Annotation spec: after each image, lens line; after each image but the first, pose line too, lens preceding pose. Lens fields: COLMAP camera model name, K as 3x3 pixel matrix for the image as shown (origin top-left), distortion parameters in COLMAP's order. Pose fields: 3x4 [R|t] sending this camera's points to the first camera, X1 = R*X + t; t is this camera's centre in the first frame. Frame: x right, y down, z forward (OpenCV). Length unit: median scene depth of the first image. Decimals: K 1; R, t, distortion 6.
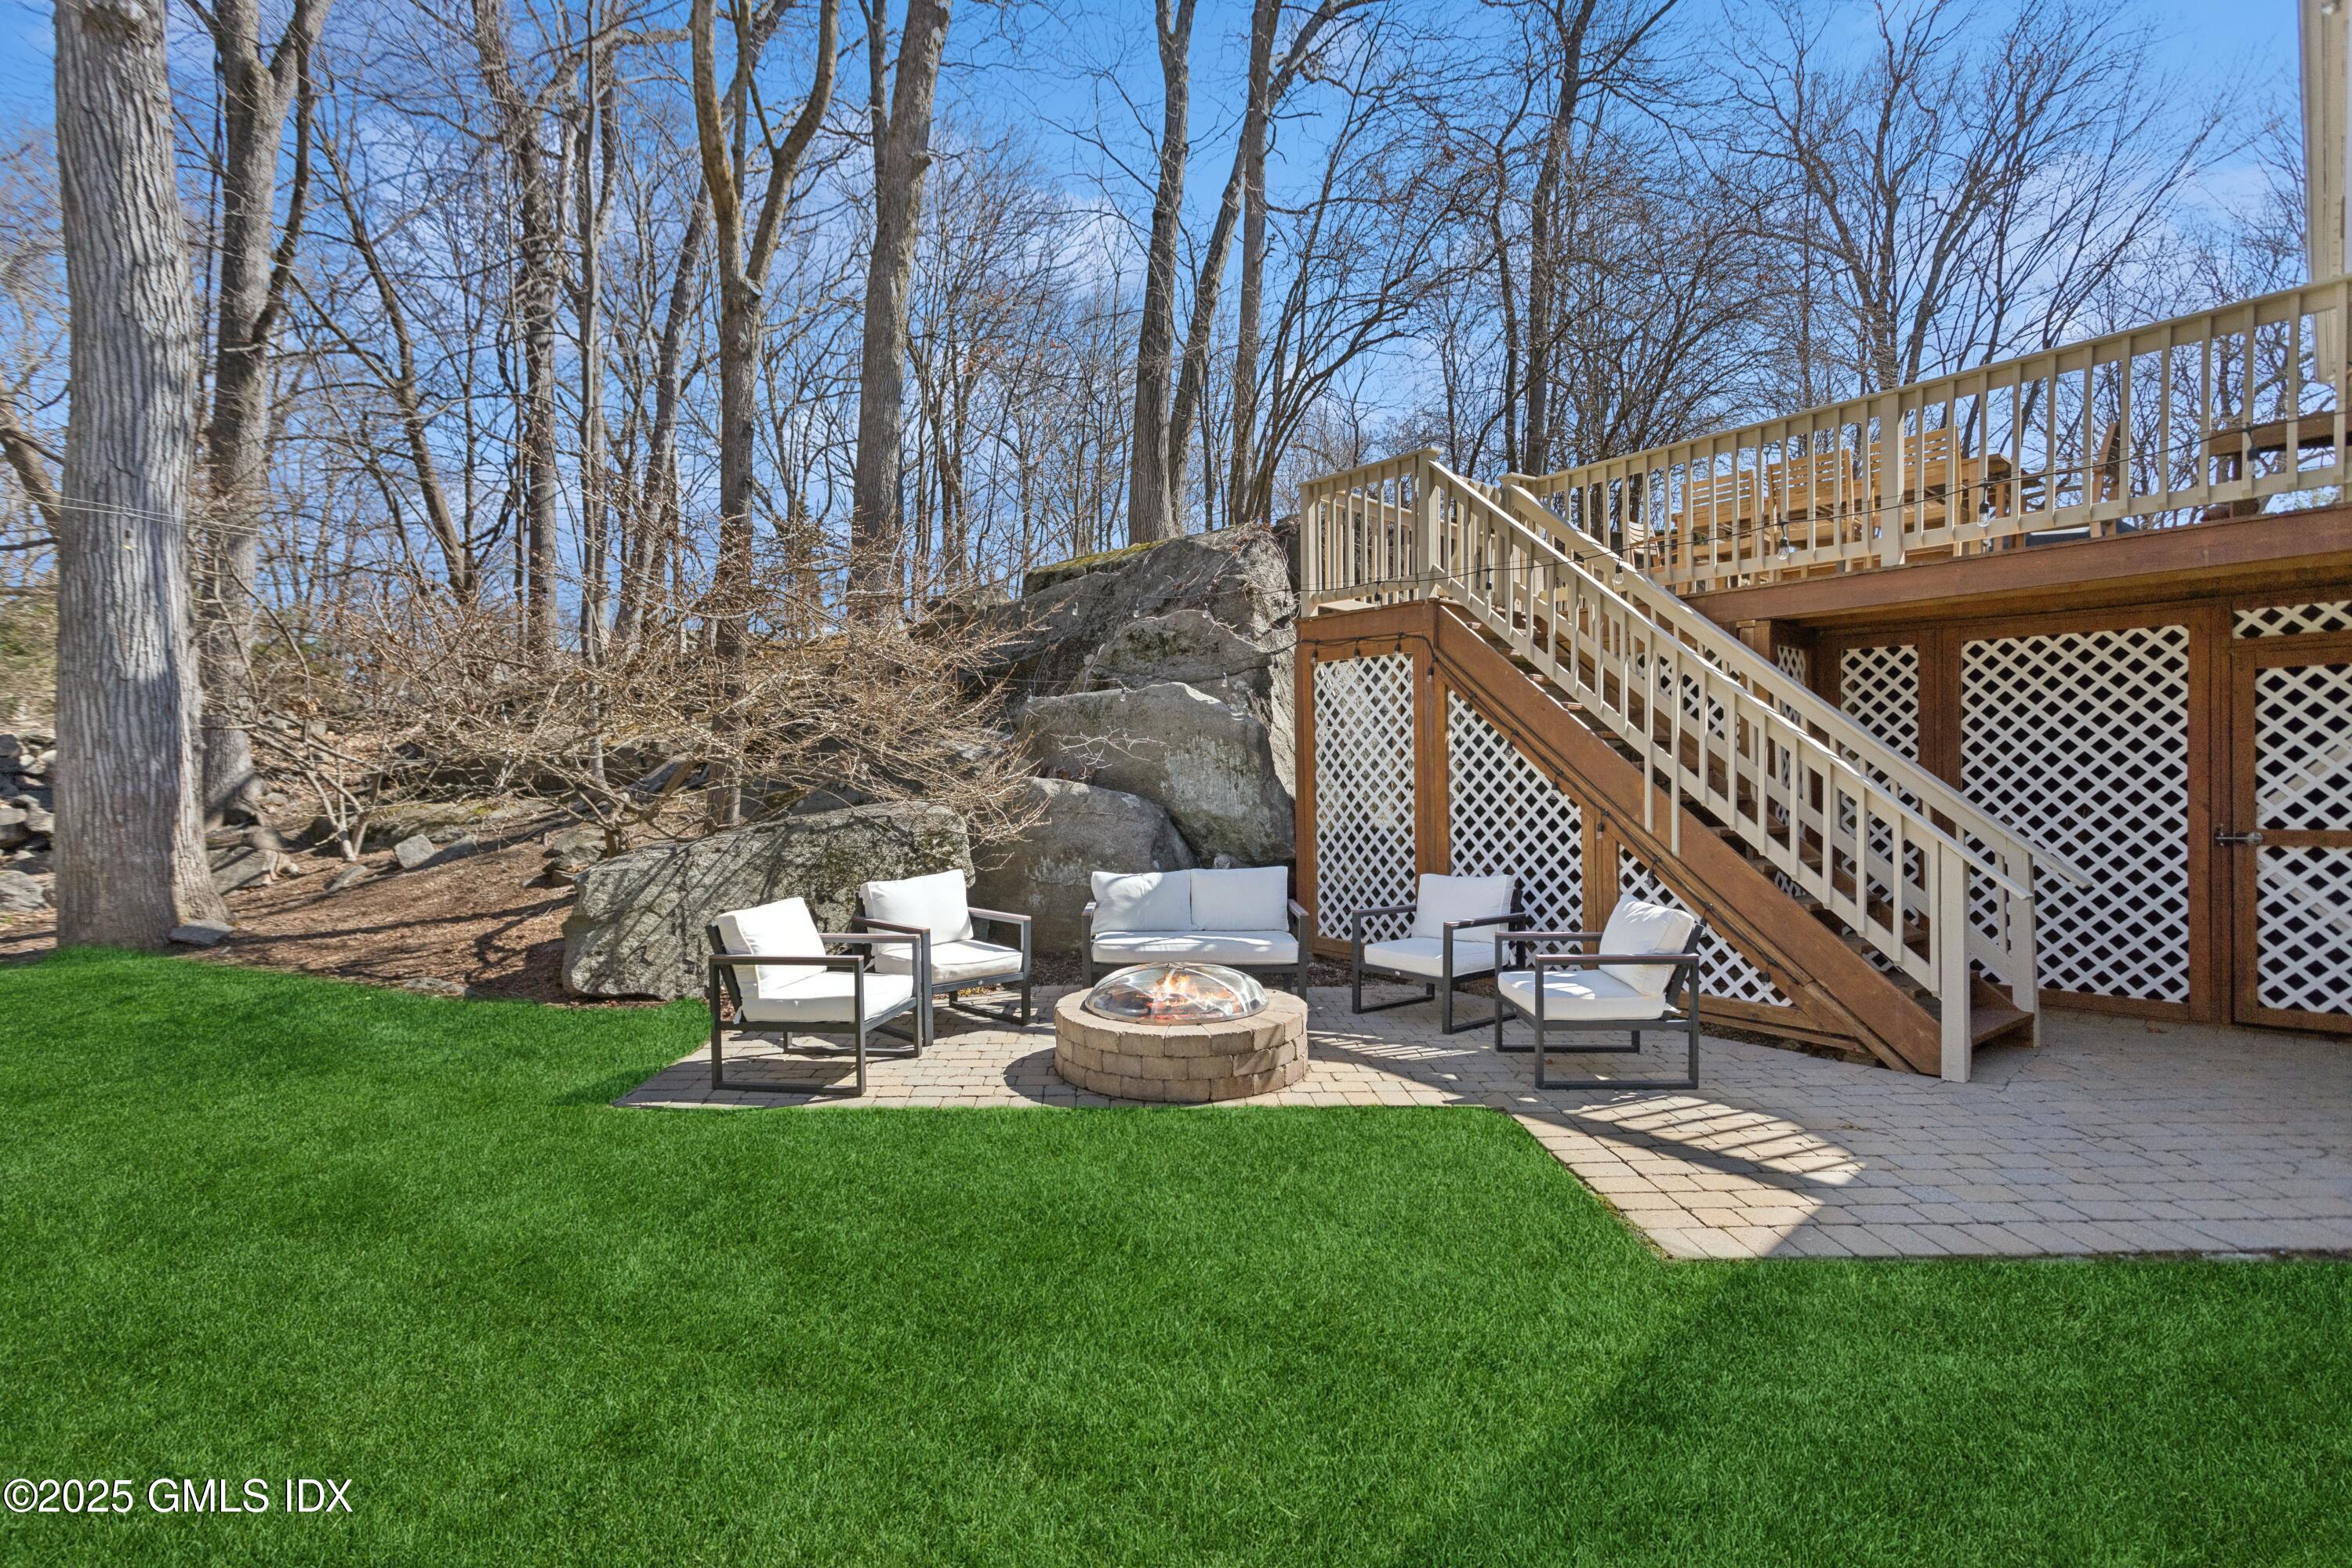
lens RADIAL K [[1120.5, 0, 1177.4], [0, 1120.5, 788.4], [0, 0, 1]] dist [0.001738, 0.000194]
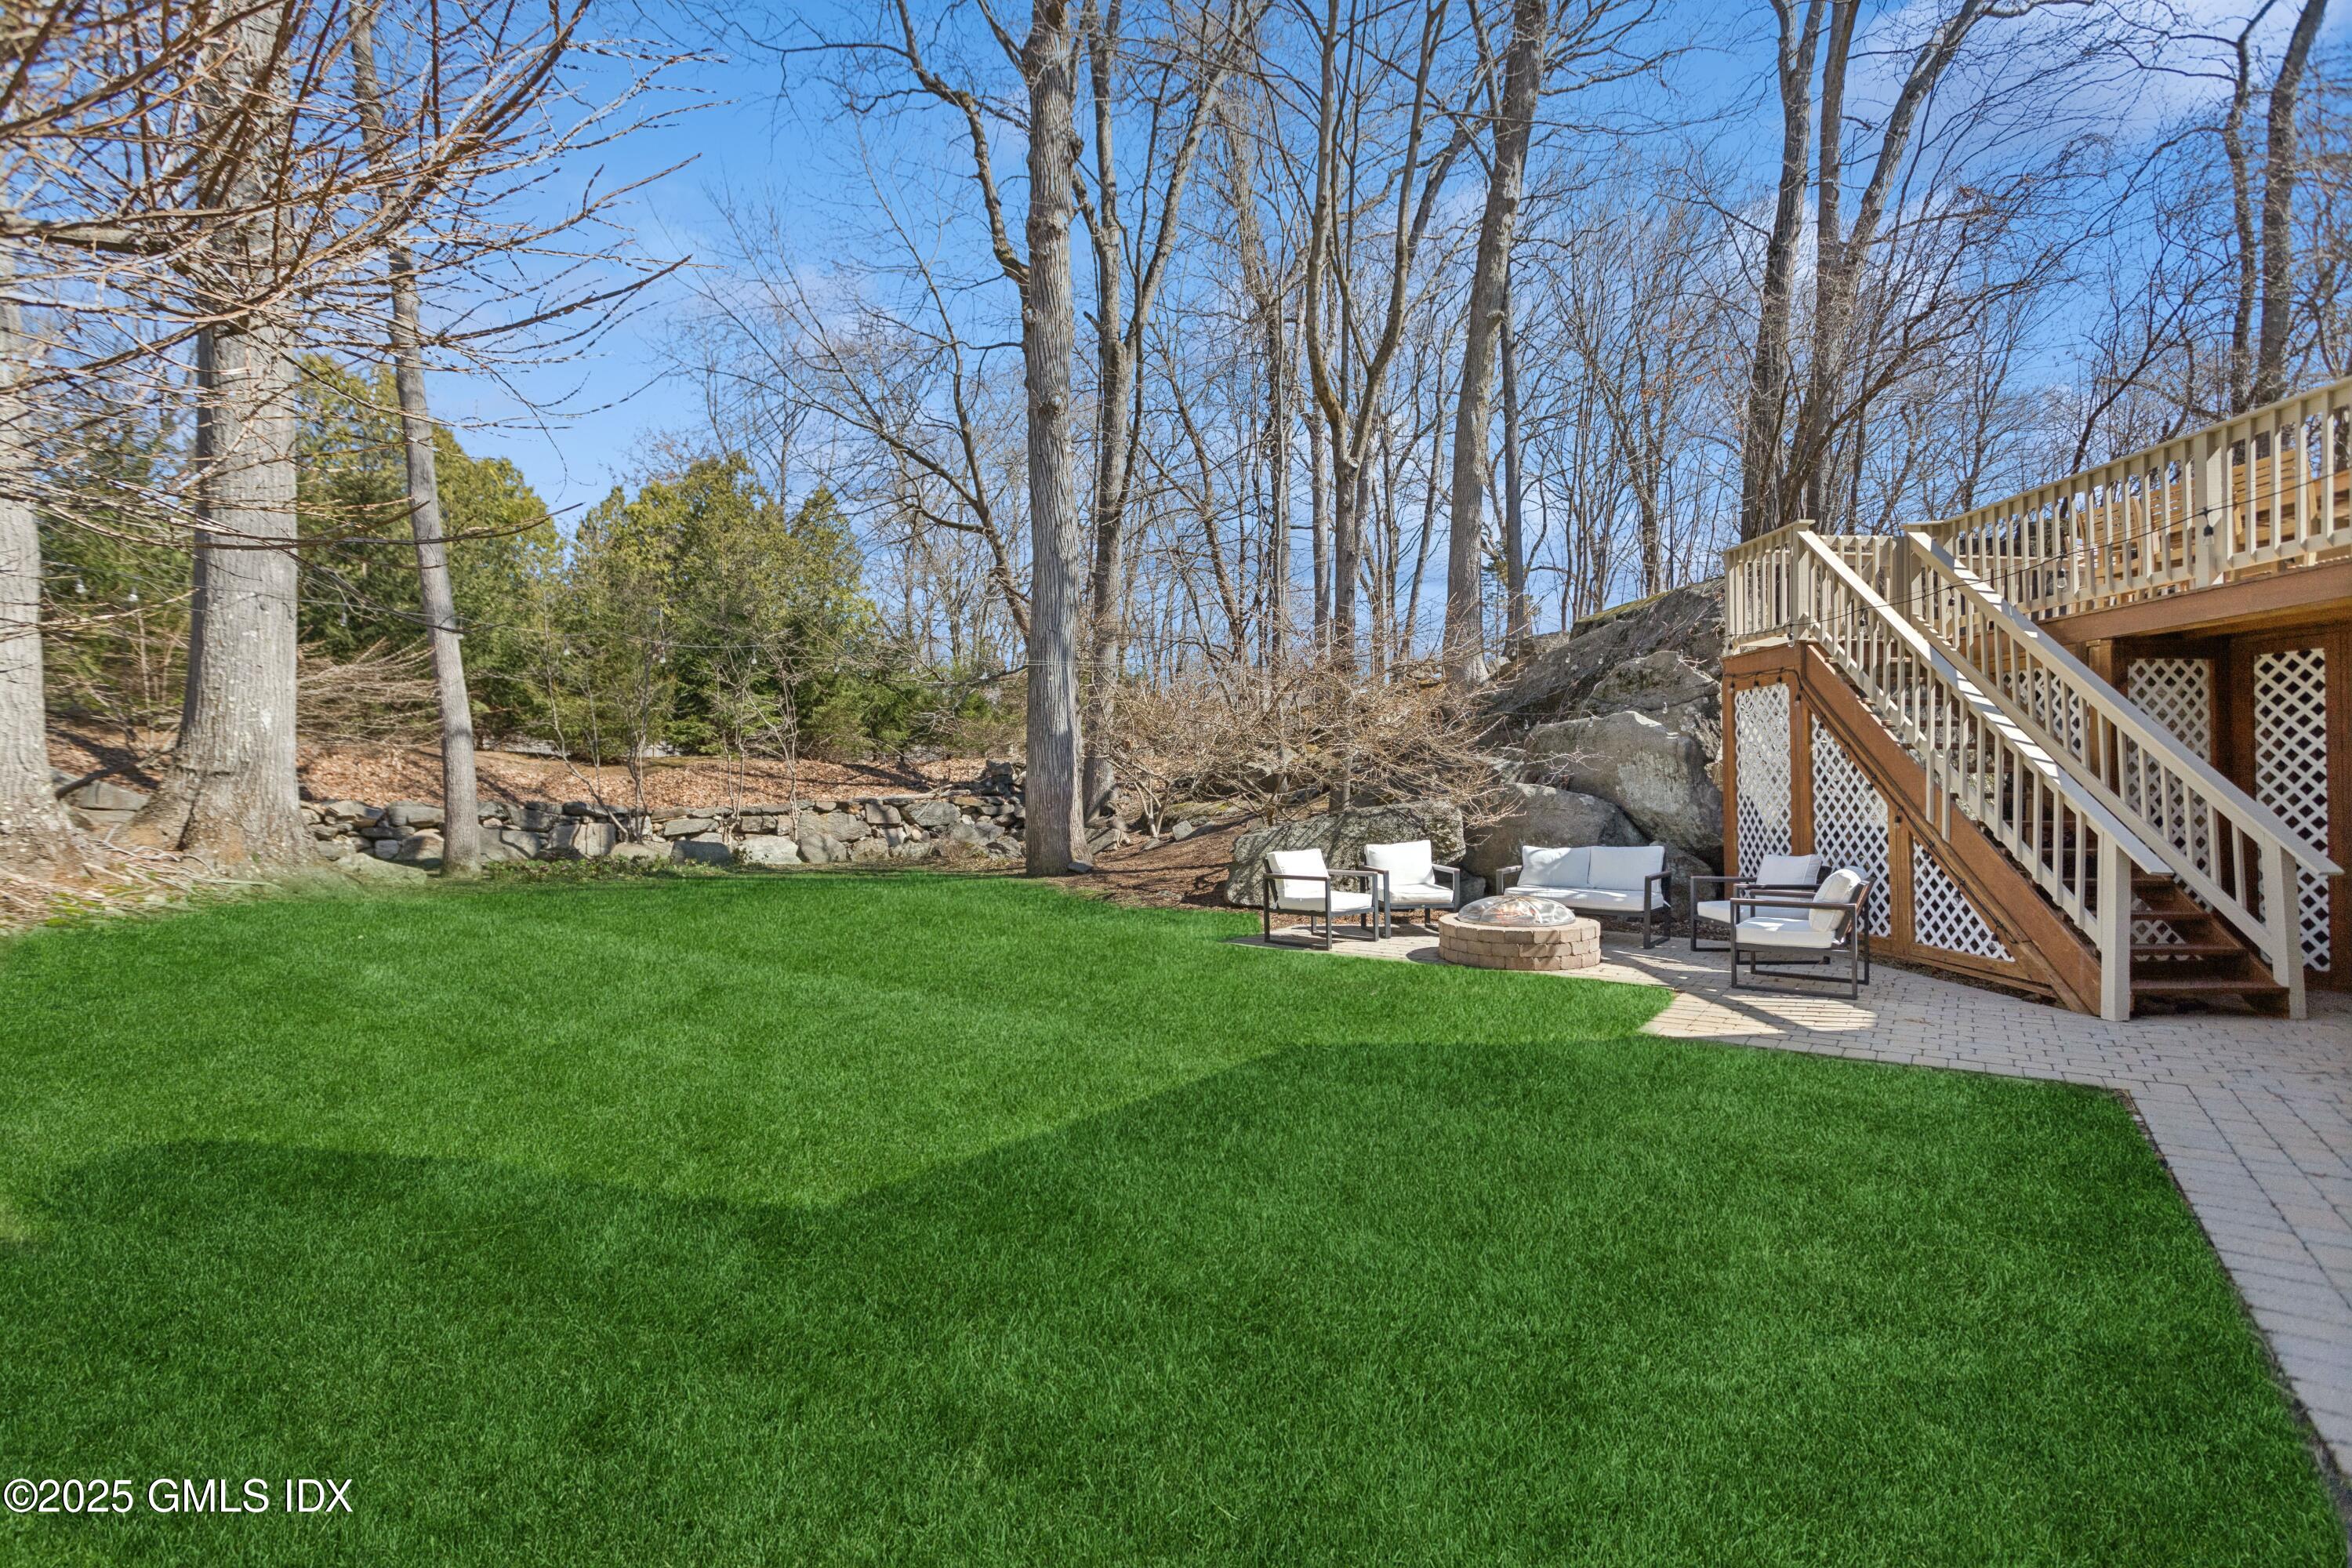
lens RADIAL K [[1158.8, 0, 1176.0], [0, 1158.8, 784.0], [0, 0, 1]] dist [-0.000442, -0.000023]
pose [[0.792117, -0.005276, -0.610346, 0.460623], [-0.002817, 0.999920, -0.012299, 0.011574], [0.610363, 0.011462, 0.792039, -0.462442]]
